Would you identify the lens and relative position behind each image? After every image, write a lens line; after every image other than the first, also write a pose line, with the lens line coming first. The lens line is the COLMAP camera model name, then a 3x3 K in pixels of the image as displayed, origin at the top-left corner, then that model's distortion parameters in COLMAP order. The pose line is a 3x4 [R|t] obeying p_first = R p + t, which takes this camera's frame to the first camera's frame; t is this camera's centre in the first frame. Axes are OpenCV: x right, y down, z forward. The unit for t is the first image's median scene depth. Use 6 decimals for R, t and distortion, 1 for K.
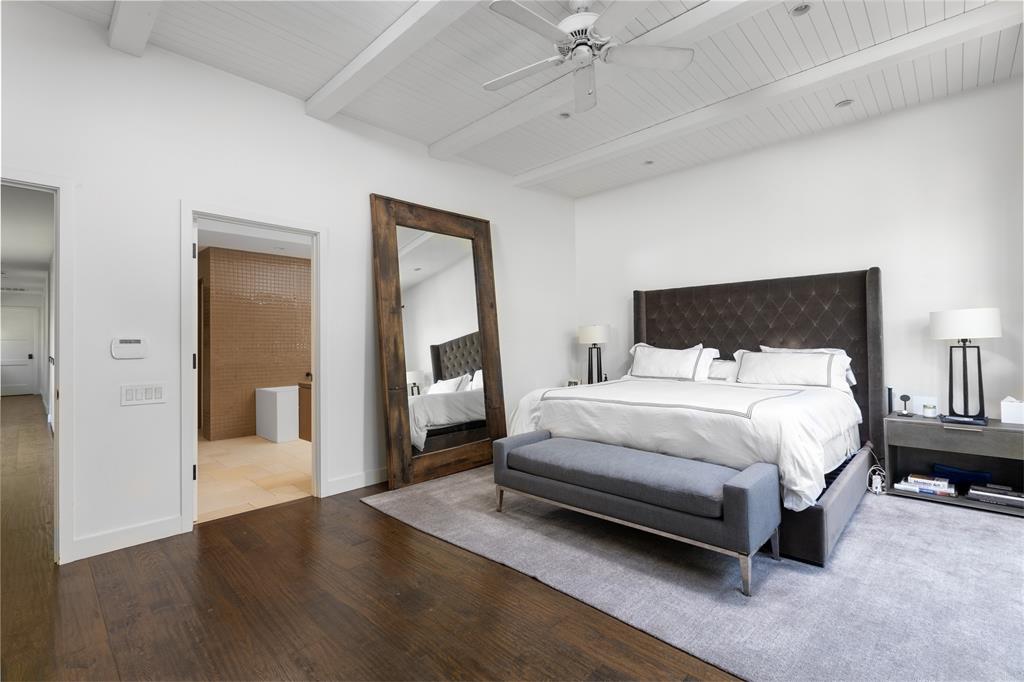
lens RADIAL K [[475.4, 0, 507.2], [0, 475.4, 342.6], [0, 0, 1]] dist [0.000080, -0.000048]
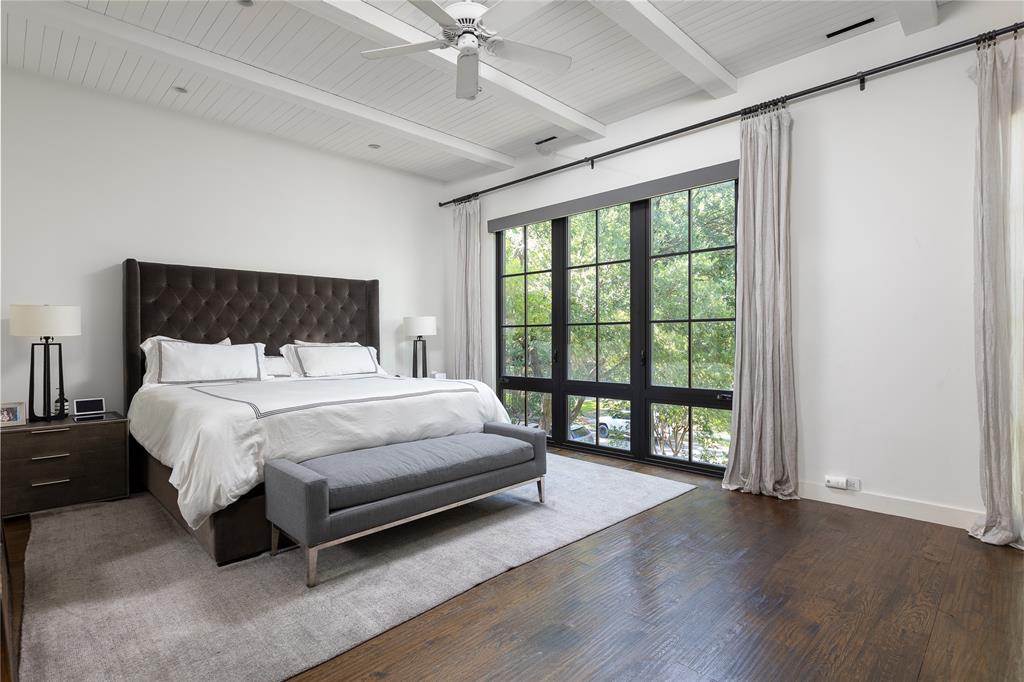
lens RADIAL K [[512.2, 0, 507.4], [0, 512.2, 336.8], [0, 0, 1]] dist [0.006053, -0.000214]
pose [[-0.009880, 0.012385, 0.999874, -0.669207], [-0.005555, 0.999907, -0.012441, 0.012640], [-0.999936, -0.005678, -0.009810, 0.661207]]
